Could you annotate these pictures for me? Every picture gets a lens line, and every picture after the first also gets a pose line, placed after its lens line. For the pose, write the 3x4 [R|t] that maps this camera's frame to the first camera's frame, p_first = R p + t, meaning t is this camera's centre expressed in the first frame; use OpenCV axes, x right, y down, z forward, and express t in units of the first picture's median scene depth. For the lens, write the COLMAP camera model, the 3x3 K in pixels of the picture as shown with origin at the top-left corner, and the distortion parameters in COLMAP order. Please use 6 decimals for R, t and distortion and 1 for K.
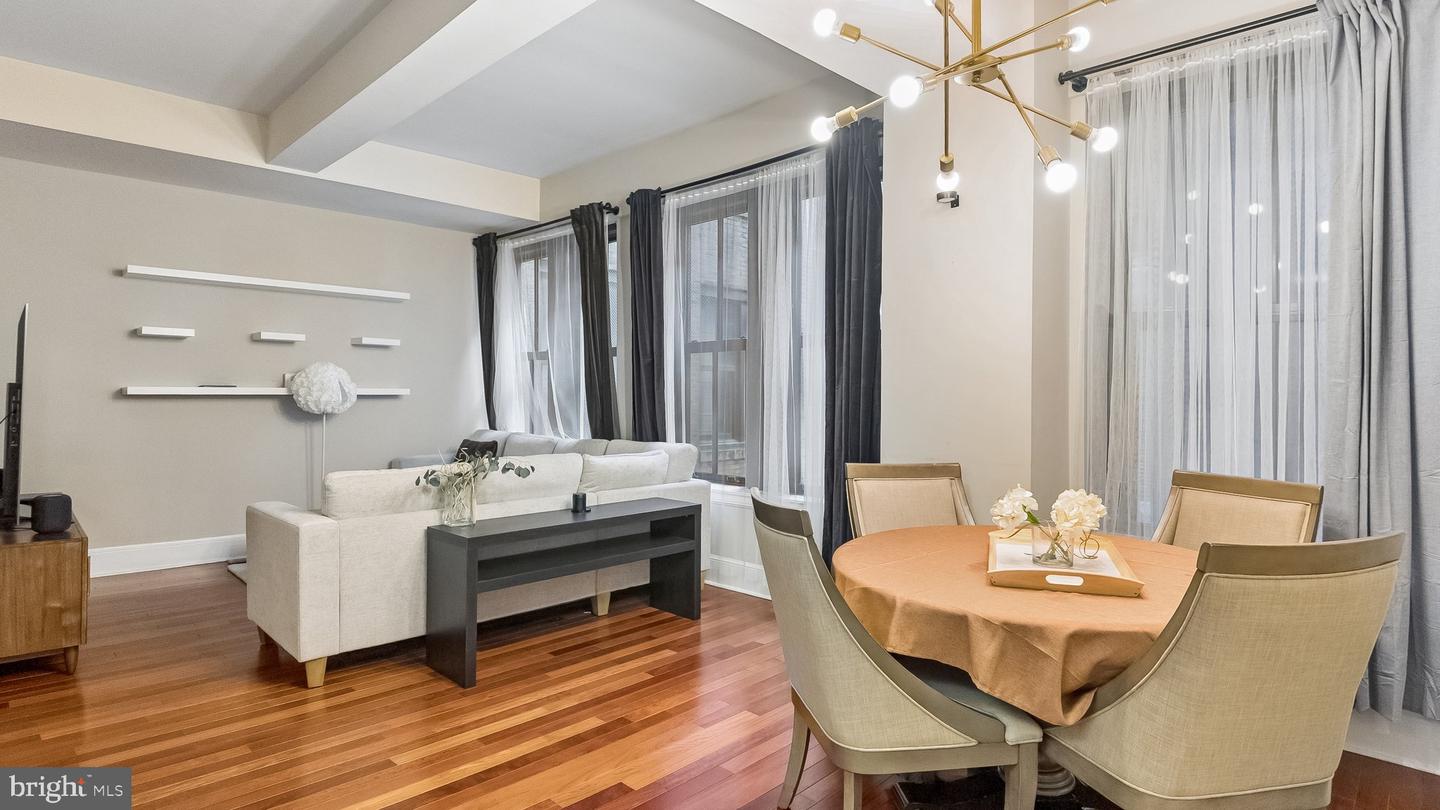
lens RADIAL K [[746.7, 0, 741.2], [0, 746.7, 395.7], [0, 0, 1]] dist [-0.012974, -0.013281]
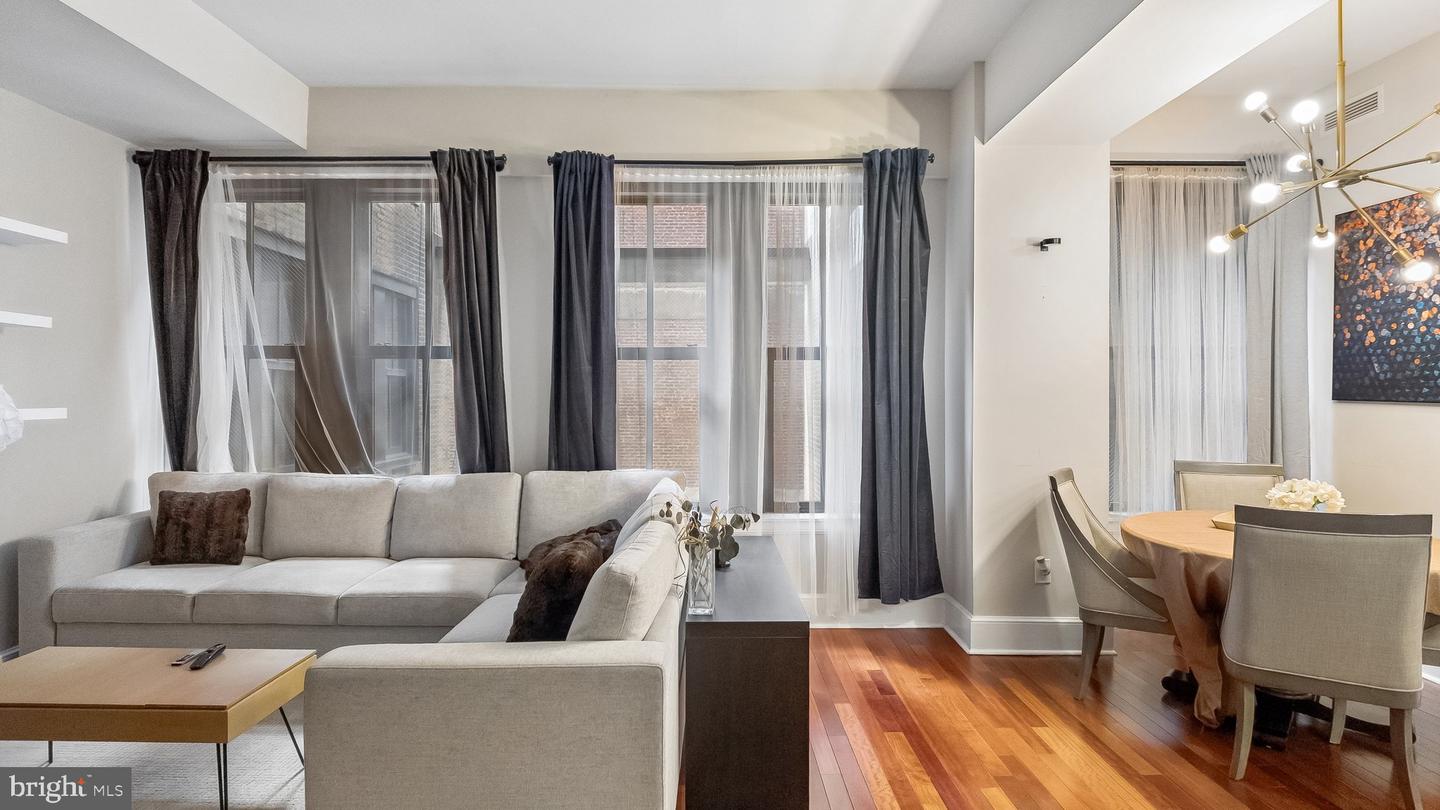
lens RADIAL K [[748.6, 0, 720.6], [0, 748.6, 387.6], [0, 0, 1]] dist [0.002665, -0.013869]
pose [[0.711130, 0.001262, 0.703060, -0.599295], [0.004485, 0.999970, -0.006331, -0.021369], [-0.703047, 0.007655, 0.711103, 0.338148]]
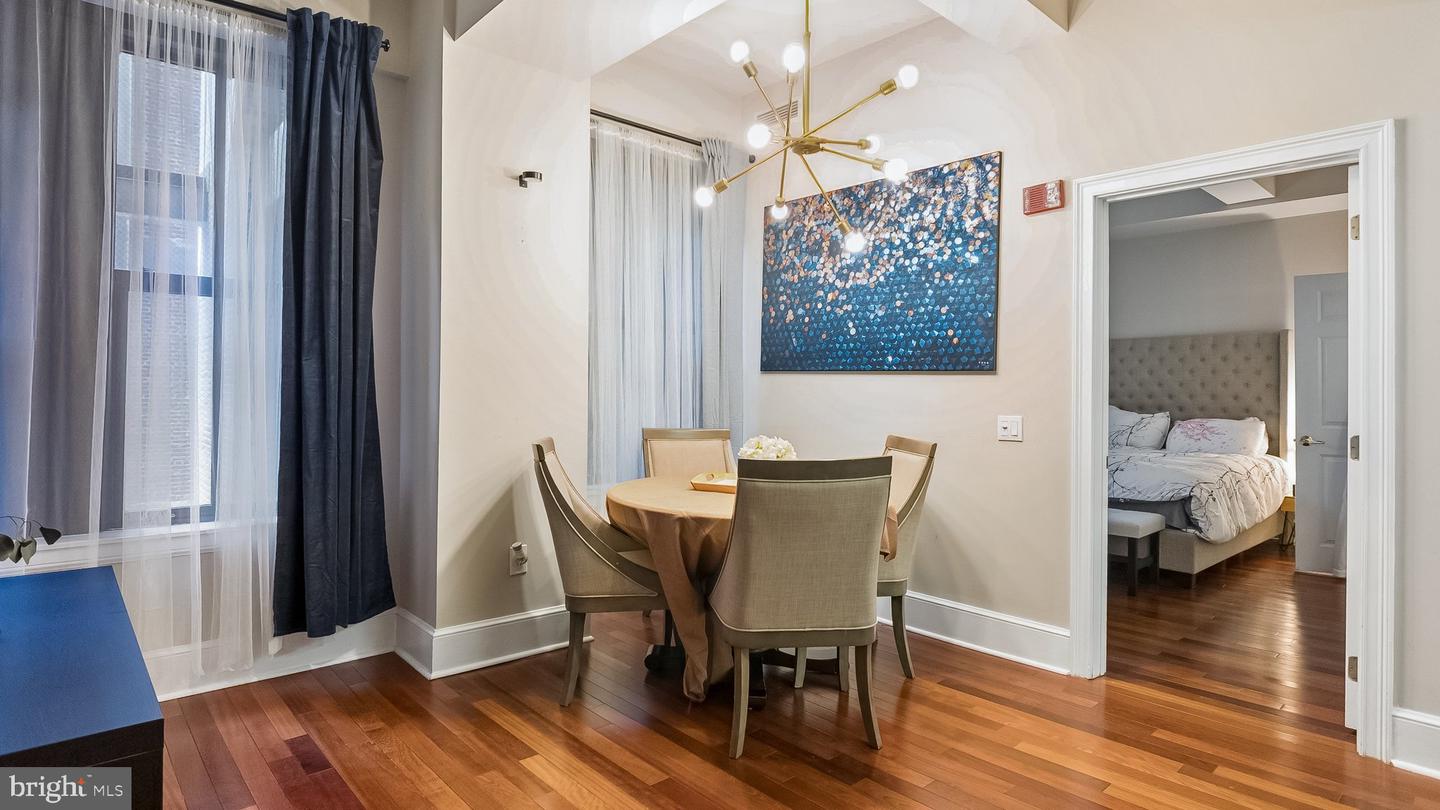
lens RADIAL K [[748.6, 0, 720.6], [0, 748.6, 387.6], [0, 0, 1]] dist [0.002665, -0.013869]
pose [[0.078397, 0.002443, 0.996919, -0.461167], [-0.004141, 0.999989, -0.002125, 0.013323], [-0.996914, -0.003961, 0.078407, 0.428278]]
